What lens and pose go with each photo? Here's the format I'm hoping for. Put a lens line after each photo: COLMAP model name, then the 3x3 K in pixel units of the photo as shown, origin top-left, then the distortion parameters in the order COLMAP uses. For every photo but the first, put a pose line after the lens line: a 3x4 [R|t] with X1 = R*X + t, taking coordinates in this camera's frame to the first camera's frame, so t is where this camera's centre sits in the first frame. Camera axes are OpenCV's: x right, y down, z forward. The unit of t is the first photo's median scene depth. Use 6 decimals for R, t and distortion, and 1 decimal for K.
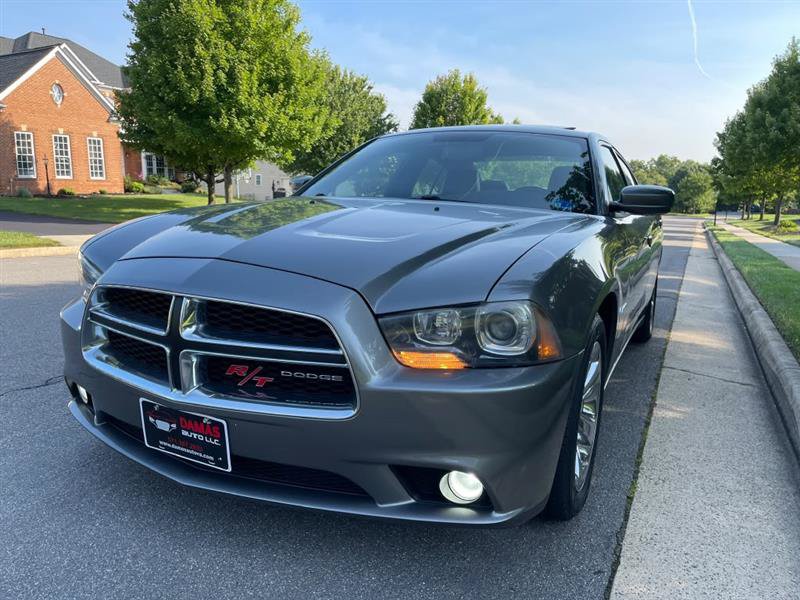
lens RADIAL K [[605.6, 0, 394.9], [0, 605.6, 304.3], [0, 0, 1]] dist [0.078312, -0.115574]
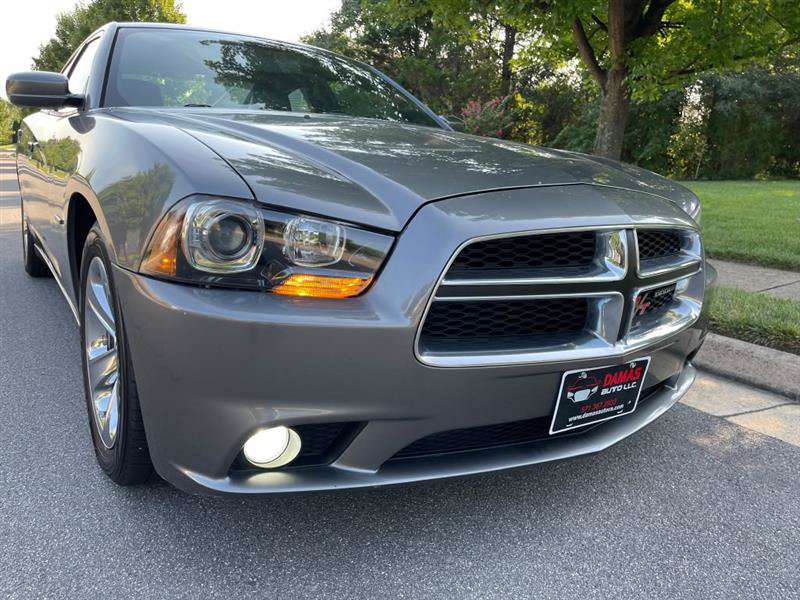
lens RADIAL K [[605.6, 0, 406.9], [0, 605.6, 298.3], [0, 0, 1]] dist [0.078312, -0.115574]
pose [[0.494703, -0.206264, 0.844230, -0.839756], [0.123379, 0.978256, 0.166712, -0.066354], [-0.860260, 0.021687, 0.509394, 0.573830]]
